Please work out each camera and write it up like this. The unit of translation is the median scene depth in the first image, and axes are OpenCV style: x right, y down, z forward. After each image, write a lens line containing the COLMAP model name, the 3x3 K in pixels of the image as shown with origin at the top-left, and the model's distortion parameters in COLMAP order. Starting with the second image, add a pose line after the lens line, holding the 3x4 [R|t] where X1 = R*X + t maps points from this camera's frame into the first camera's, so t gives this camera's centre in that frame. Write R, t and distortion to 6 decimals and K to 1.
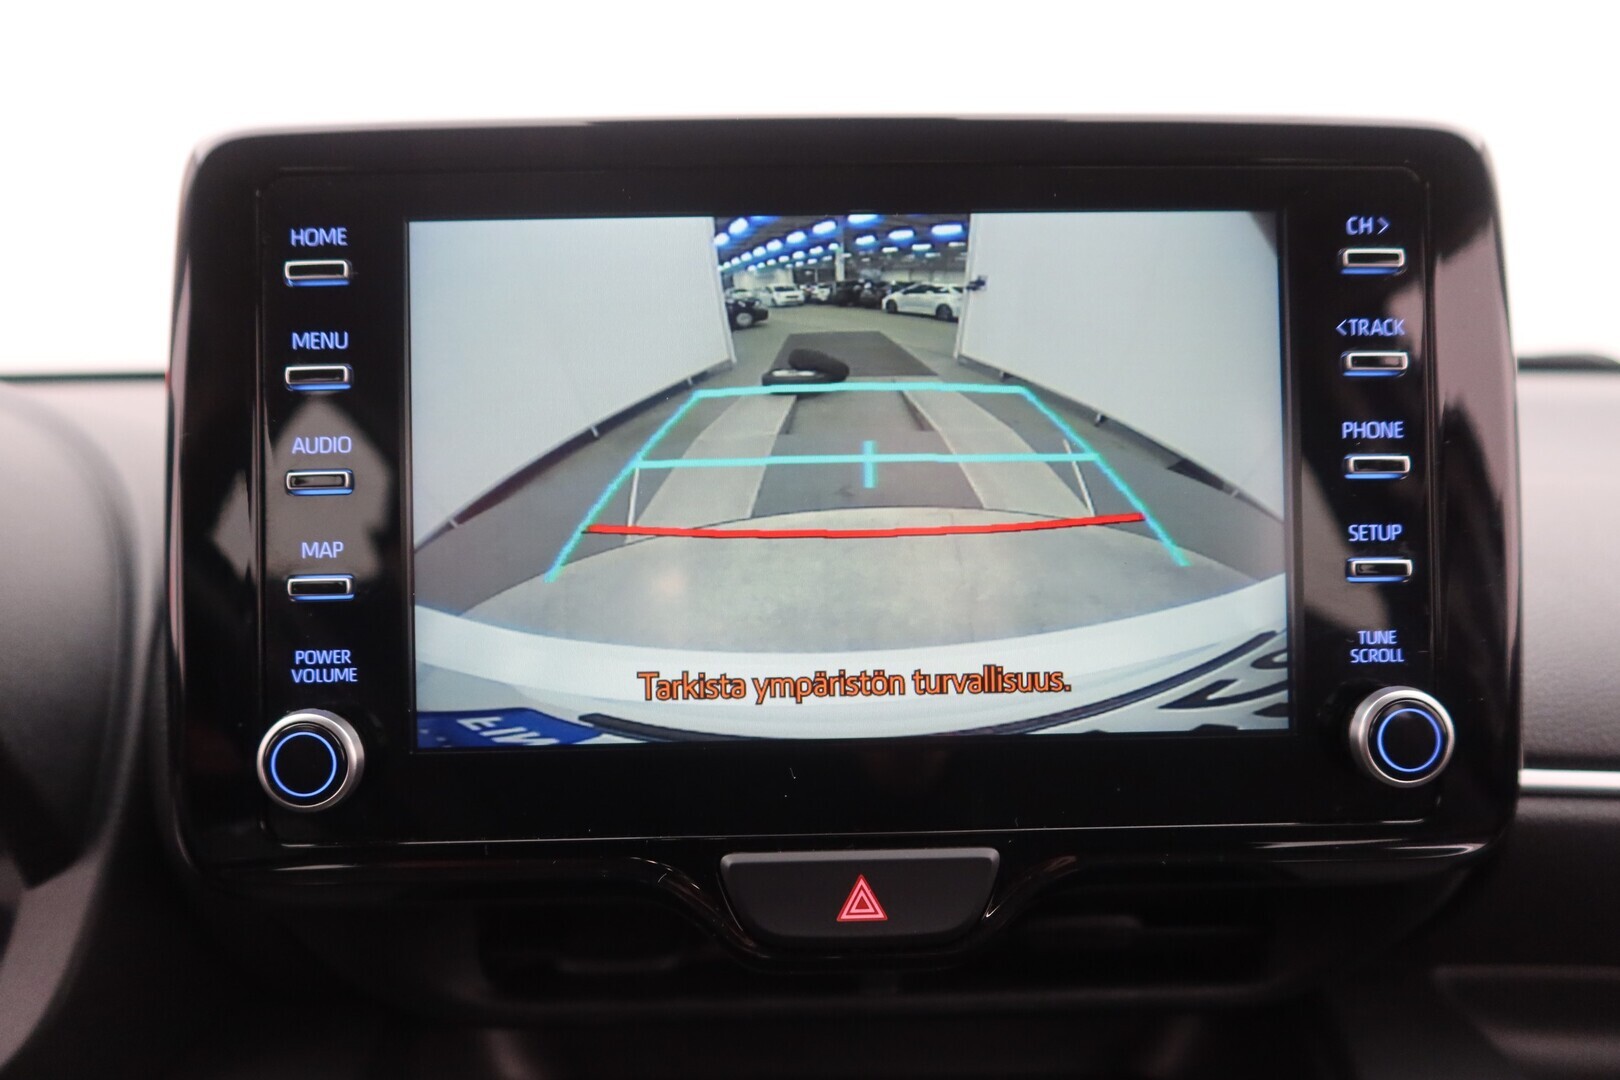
lens RADIAL K [[1242.3, 0, 809.8], [0, 1242.3, 536.3], [0, 0, 1]] dist [0.011098, -0.001742]
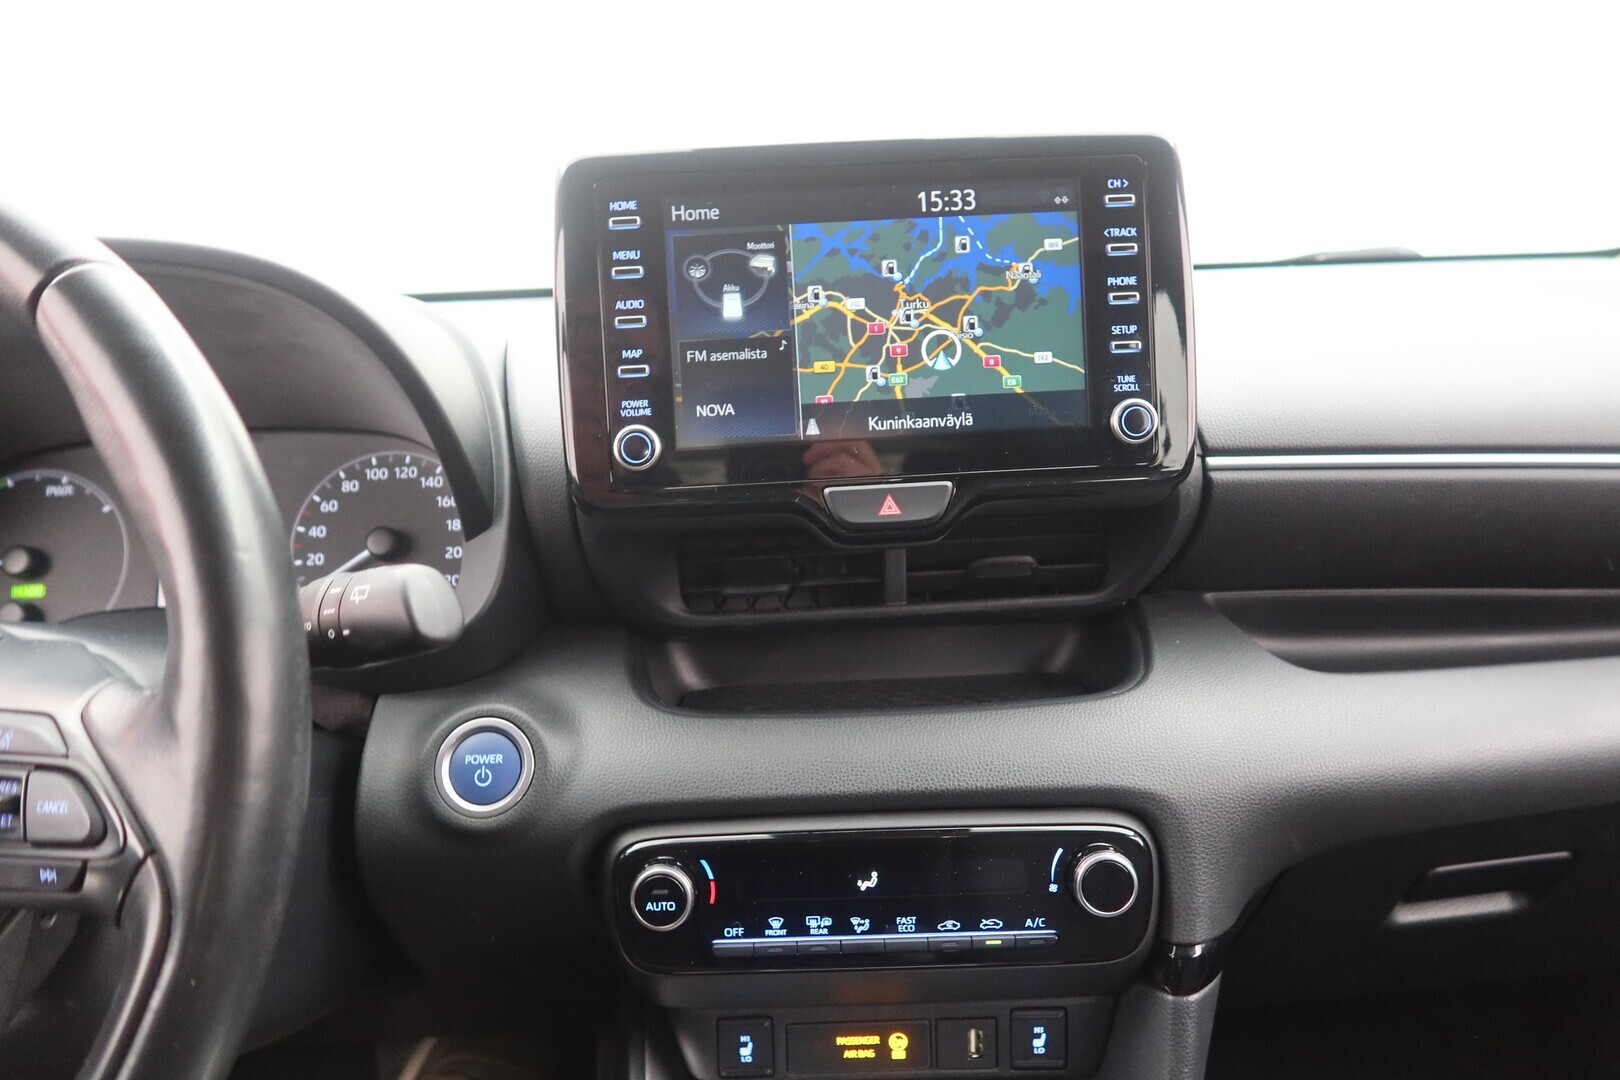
lens RADIAL K [[1242.3, 0, 811.7], [0, 1242.3, 536.3], [0, 0, 1]] dist [0.011098, -0.001742]
pose [[0.999328, -0.035496, 0.009093, -0.113687], [0.035003, 0.998153, 0.049658, 0.228379], [-0.010838, -0.049307, 0.998725, -1.150614]]
